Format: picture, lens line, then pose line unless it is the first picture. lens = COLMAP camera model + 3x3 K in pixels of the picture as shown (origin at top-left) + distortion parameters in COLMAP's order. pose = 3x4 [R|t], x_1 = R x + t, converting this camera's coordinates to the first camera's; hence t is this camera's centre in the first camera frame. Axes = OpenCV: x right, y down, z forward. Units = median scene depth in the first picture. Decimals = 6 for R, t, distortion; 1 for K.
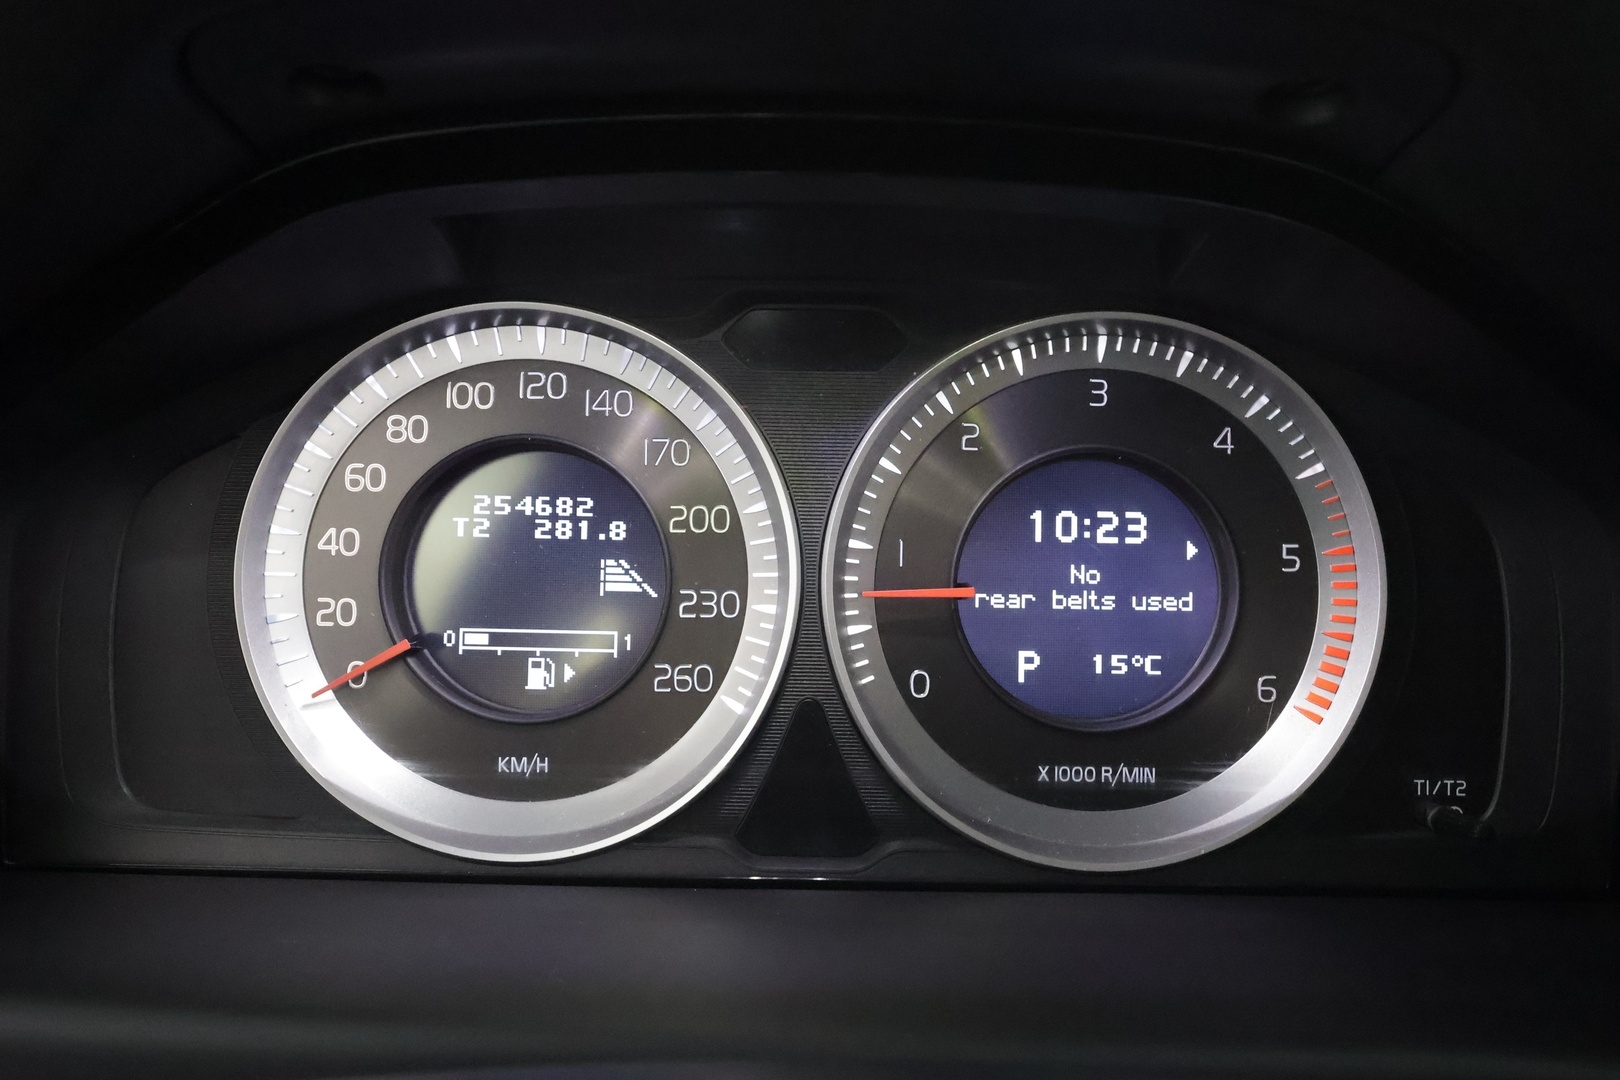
lens RADIAL K [[1276.8, 0, 810.0], [0, 1276.8, 540.0], [0, 0, 1]] dist [0.000214, 0.001035]
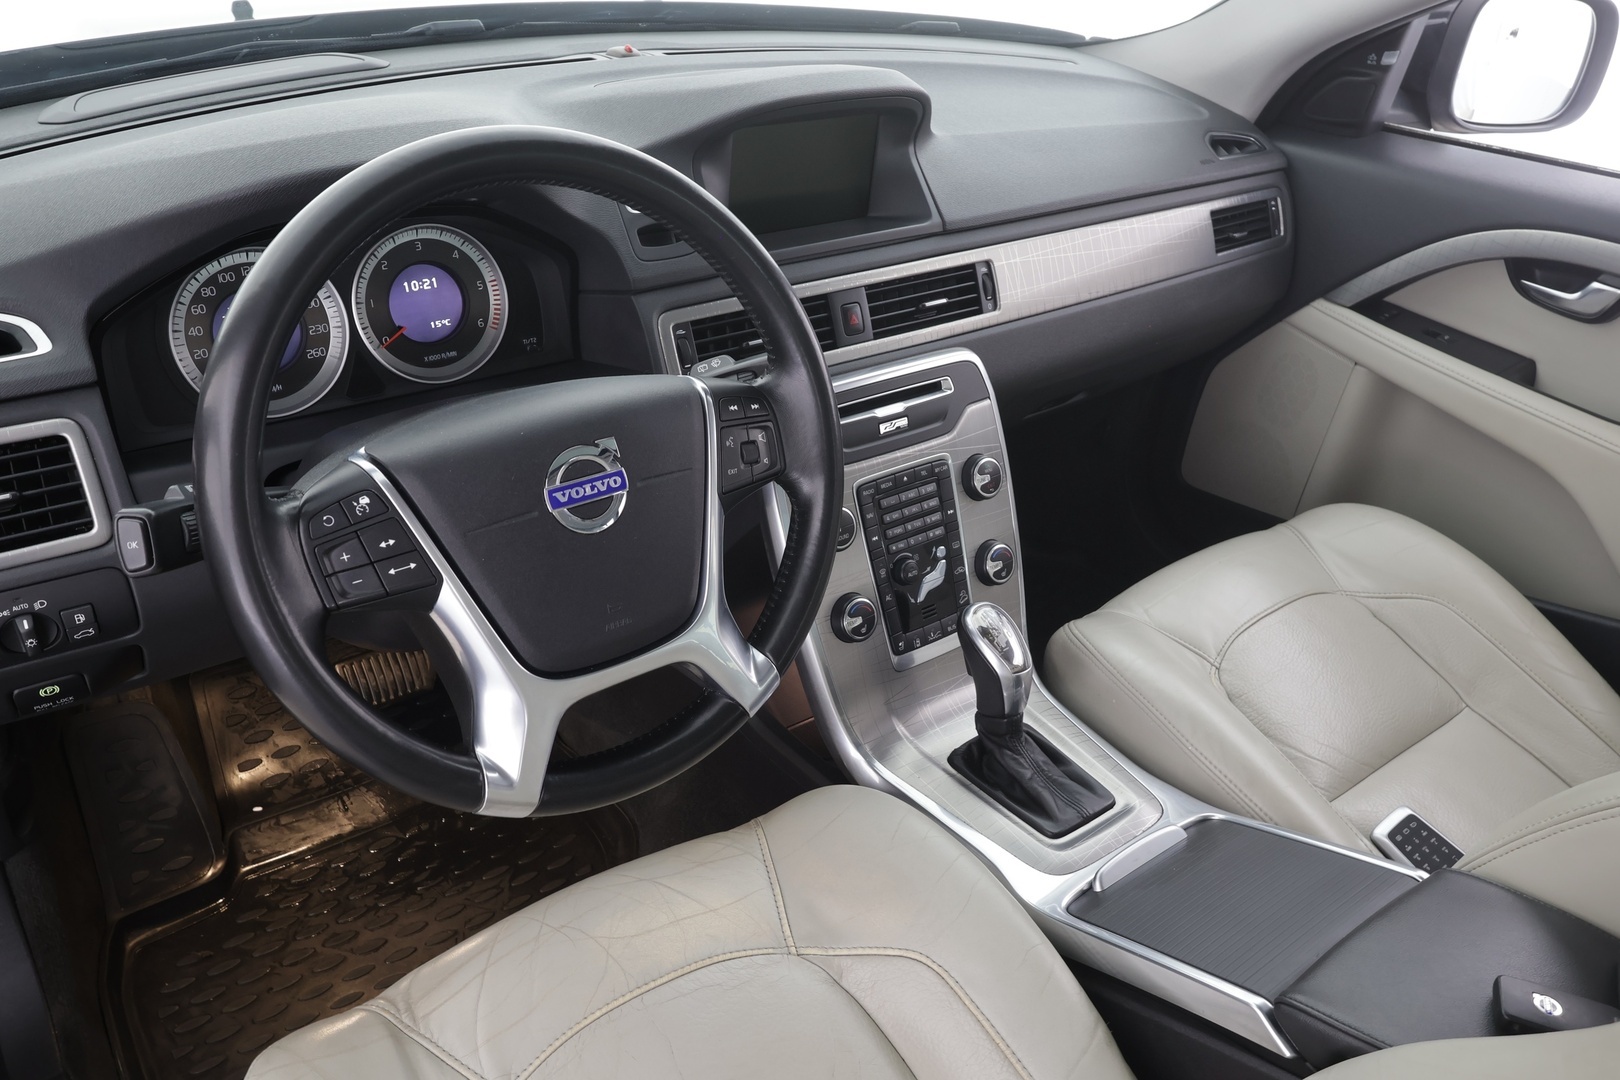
lens RADIAL K [[1269.9, 0, 810.0], [0, 1269.9, 540.0], [0, 0, 1]] dist [-0.000054, -0.000465]
pose [[0.793277, -0.277434, 0.541980, -1.000835], [0.100263, 0.937525, 0.333158, -0.404727], [-0.600549, -0.209946, 0.771533, -2.411141]]
